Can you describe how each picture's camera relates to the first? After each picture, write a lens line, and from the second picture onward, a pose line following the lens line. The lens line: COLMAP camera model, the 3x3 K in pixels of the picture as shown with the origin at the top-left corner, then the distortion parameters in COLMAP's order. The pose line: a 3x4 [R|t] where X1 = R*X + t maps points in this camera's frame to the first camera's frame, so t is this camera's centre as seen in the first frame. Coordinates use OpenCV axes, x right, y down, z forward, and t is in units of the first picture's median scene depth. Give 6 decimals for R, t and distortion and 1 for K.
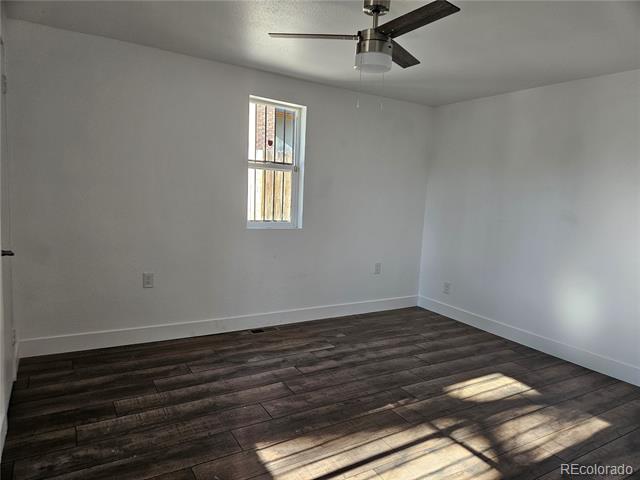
lens RADIAL K [[423.2, 0, 321.5], [0, 423.2, 241.1], [0, 0, 1]] dist [0.054008, -0.028263]
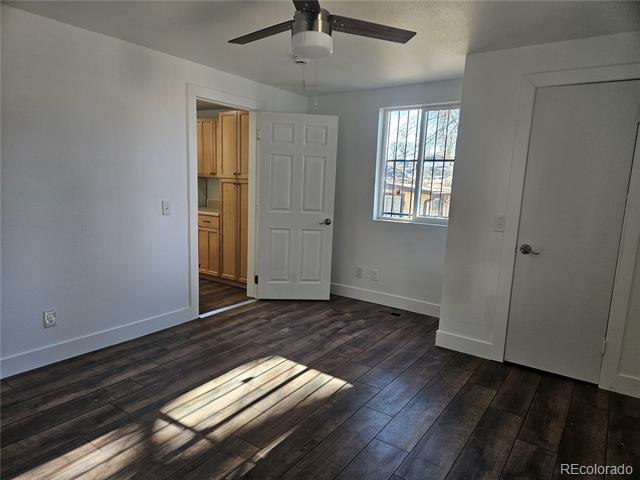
lens RADIAL K [[423.2, 0, 319.1], [0, 423.2, 241.1], [0, 0, 1]] dist [0.054008, -0.028263]
pose [[-0.907433, -0.025358, -0.419430, 0.464524], [-0.131918, 0.964903, 0.227066, -0.219064], [0.398952, 0.261378, -0.878931, 1.854505]]
